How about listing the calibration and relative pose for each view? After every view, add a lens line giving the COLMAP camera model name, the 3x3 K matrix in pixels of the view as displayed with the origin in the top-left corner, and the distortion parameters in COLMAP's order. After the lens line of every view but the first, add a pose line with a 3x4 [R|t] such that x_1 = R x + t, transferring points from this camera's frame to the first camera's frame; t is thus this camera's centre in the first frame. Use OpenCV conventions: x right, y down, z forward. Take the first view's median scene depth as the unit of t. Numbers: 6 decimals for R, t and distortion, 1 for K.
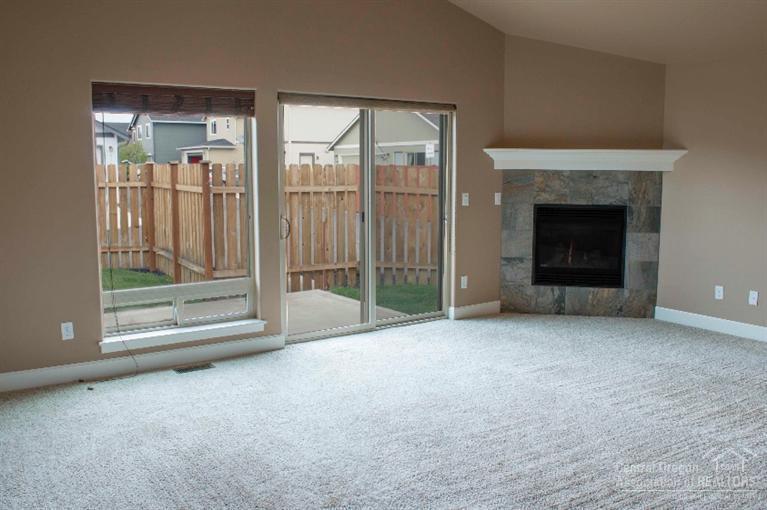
lens RADIAL K [[666.9, 0, 383.5], [0, 666.9, 255.0], [0, 0, 1]] dist [-0.074697, -0.002157]
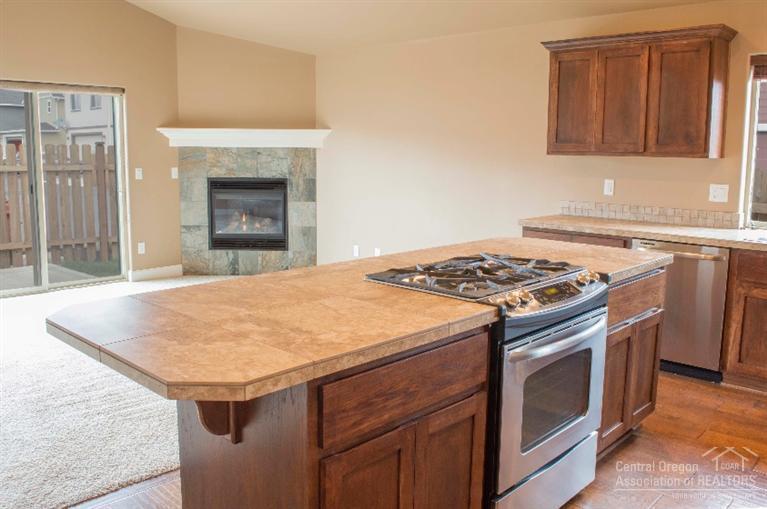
lens RADIAL K [[653.8, 0, 383.5], [0, 653.8, 254.5], [0, 0, 1]] dist [-0.098481, 0.002244]
pose [[0.973427, -0.025398, 0.227584, 0.266798], [0.020014, 0.999463, 0.025934, 0.031307], [-0.228121, -0.020690, 0.973413, -0.141449]]
